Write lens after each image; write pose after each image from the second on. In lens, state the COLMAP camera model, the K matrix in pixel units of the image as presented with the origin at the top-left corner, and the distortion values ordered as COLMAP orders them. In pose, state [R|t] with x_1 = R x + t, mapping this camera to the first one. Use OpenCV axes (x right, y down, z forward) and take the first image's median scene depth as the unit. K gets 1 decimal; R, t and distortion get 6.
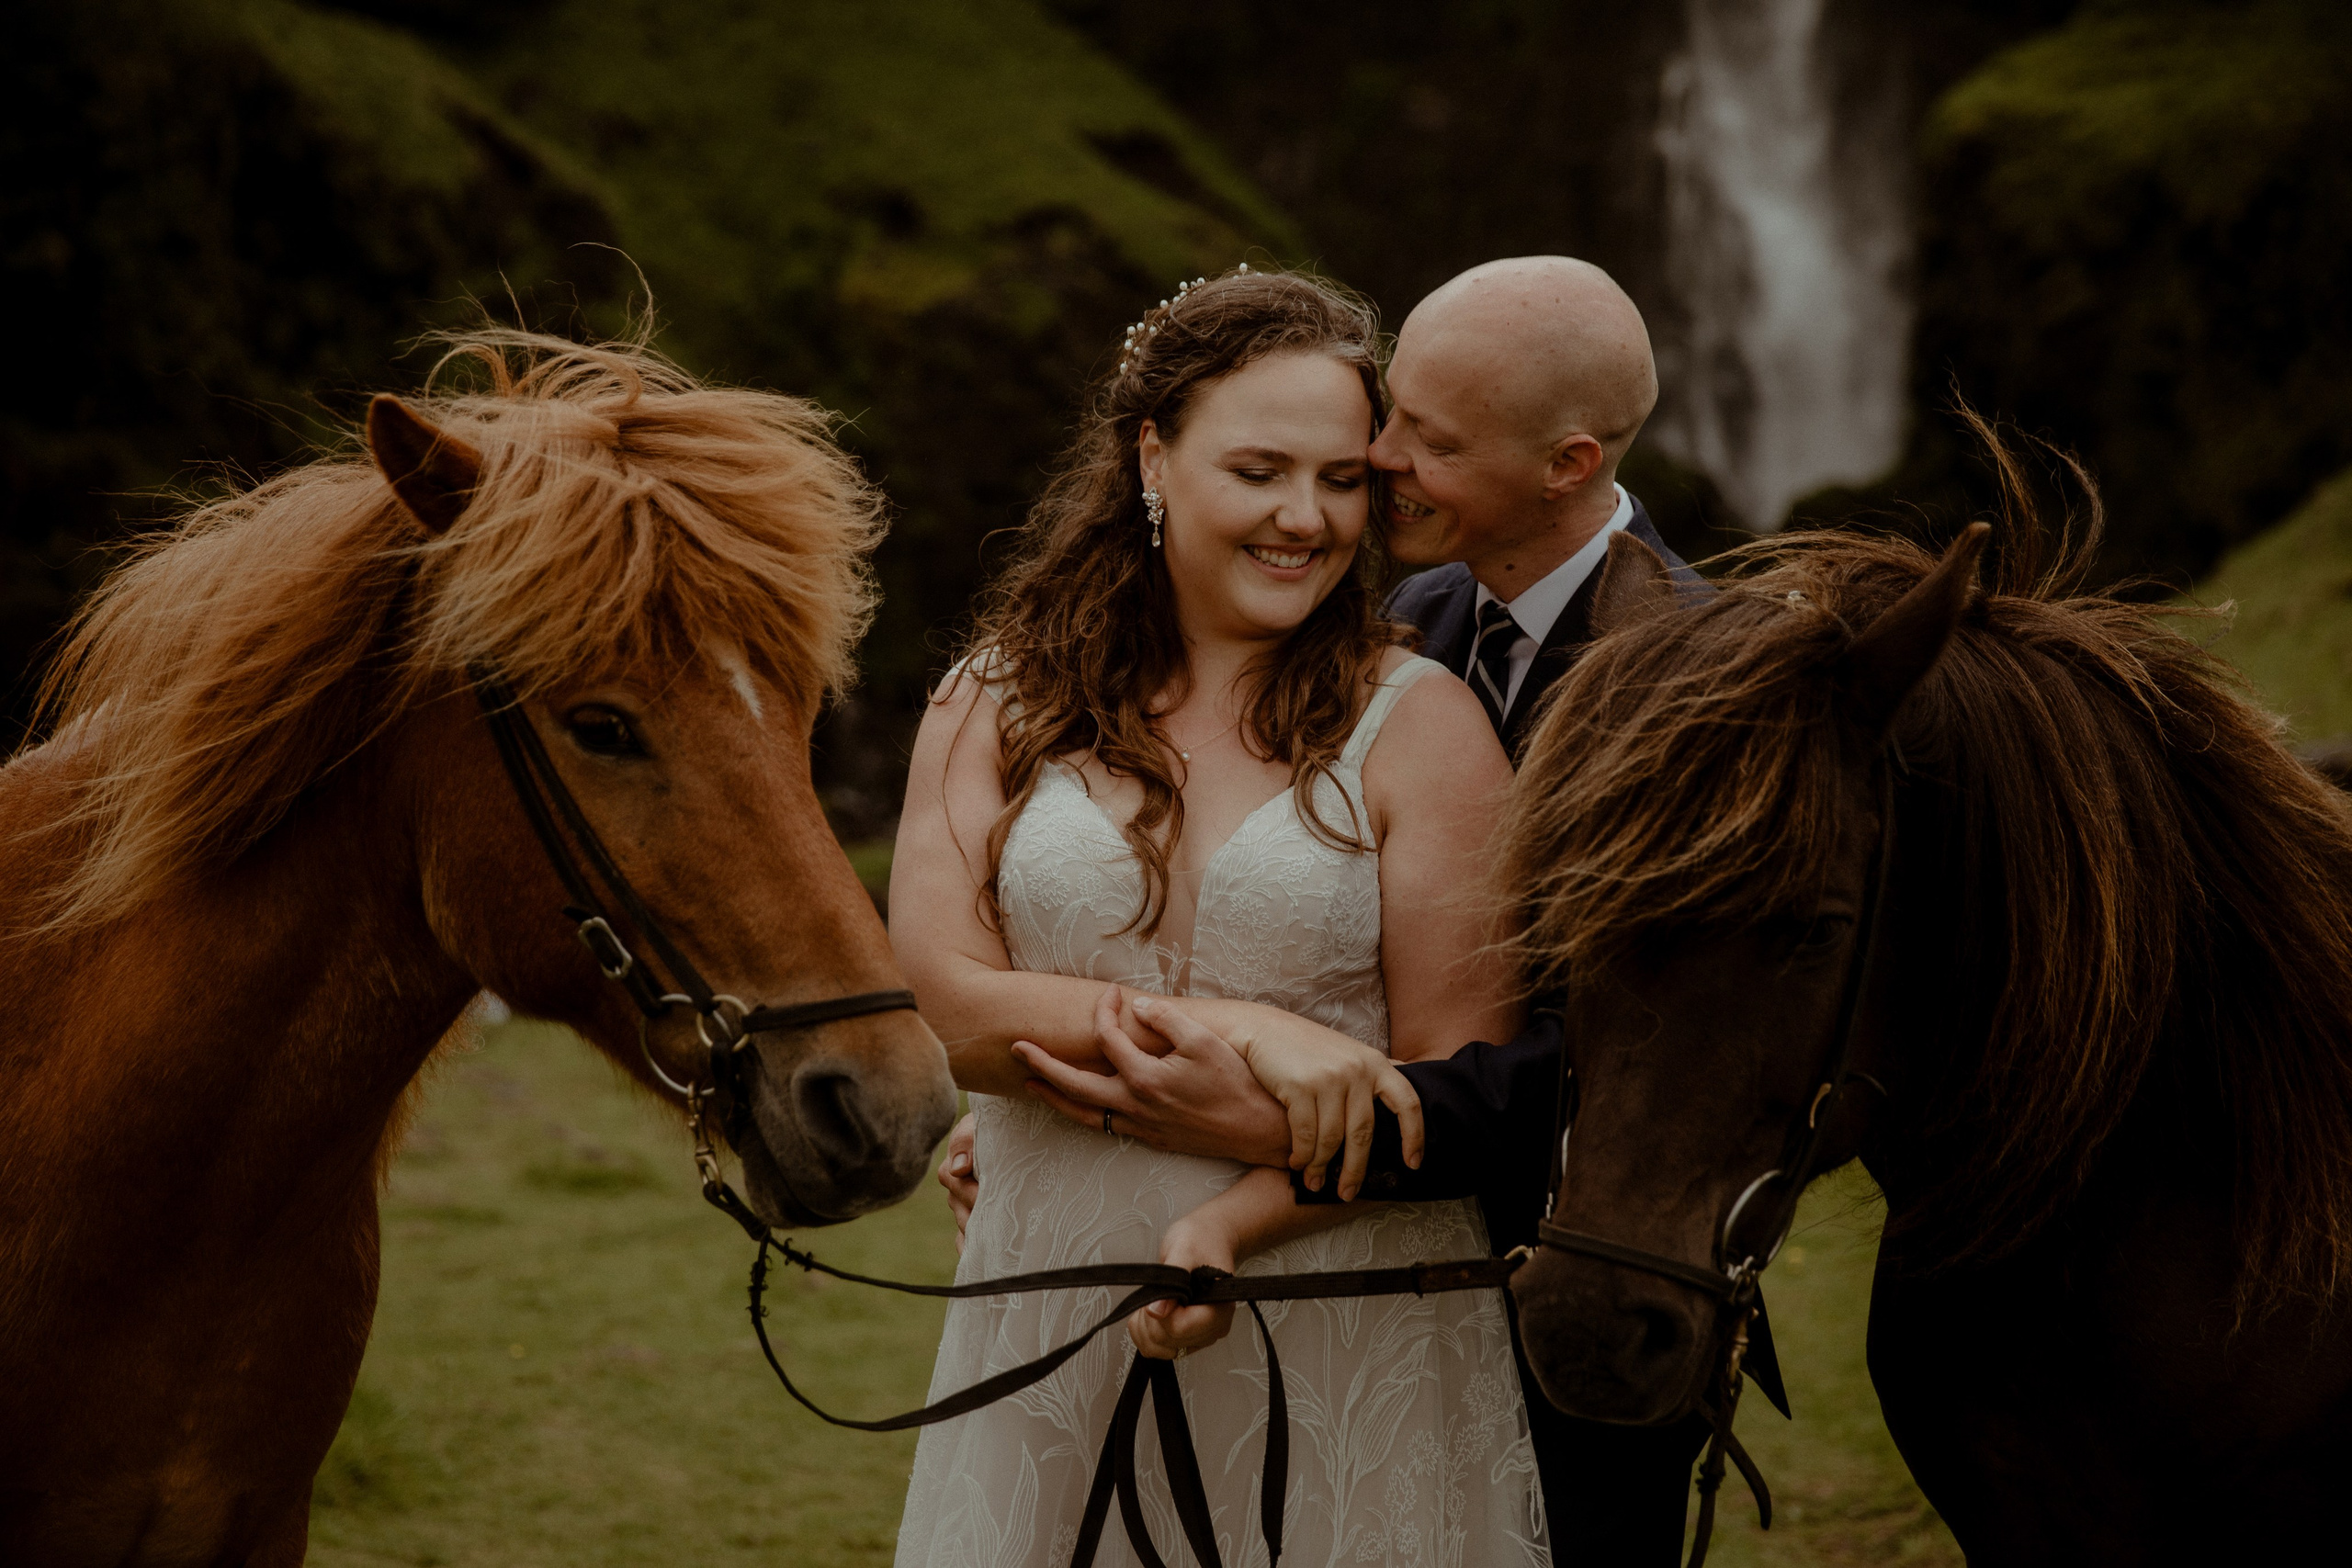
lens RADIAL K [[3939.0, 0, 1151.1], [0, 3939.0, 781.1], [0, 0, 1]] dist [0.191449, -0.051639]
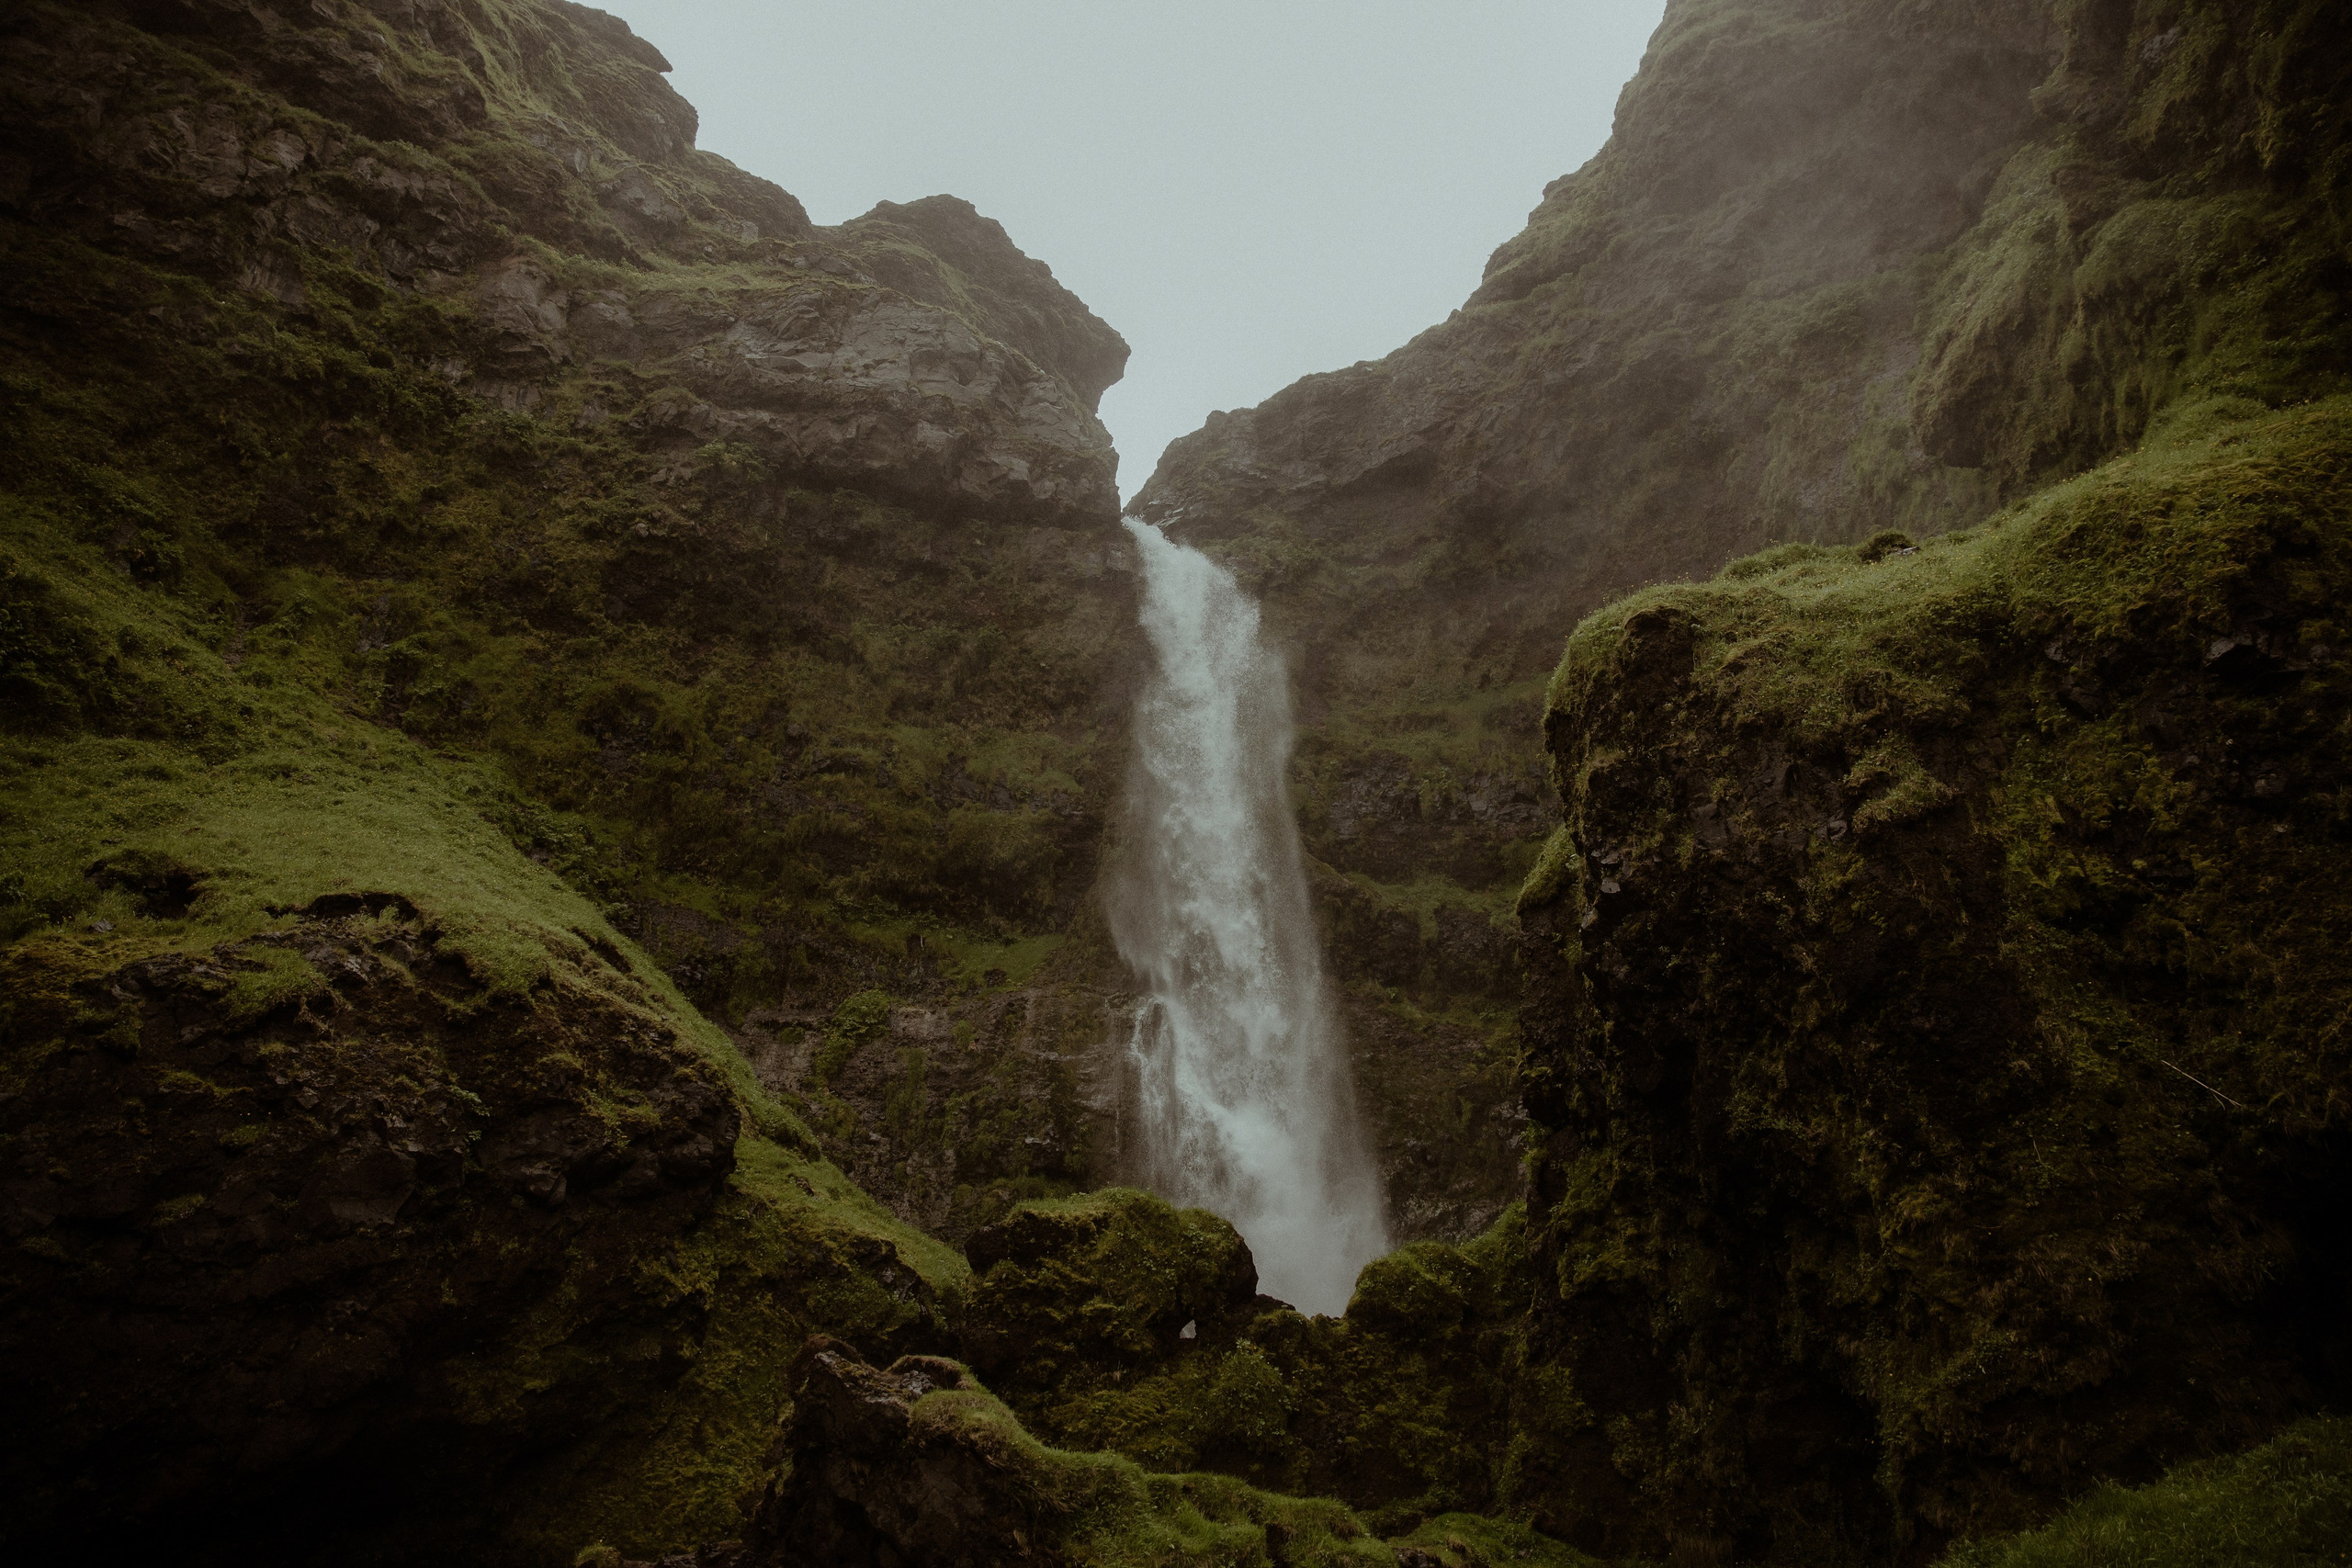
lens RADIAL K [[1599.9, 0, 1172.7], [0, 1599.9, 786.0], [0, 0, 1]] dist [-0.109128, 0.085726]
pose [[0.984108, 0.071414, 0.162579, 0.340670], [0.019095, 0.867698, -0.496725, -0.040515], [-0.176543, 0.491935, 0.852545, 3.141792]]
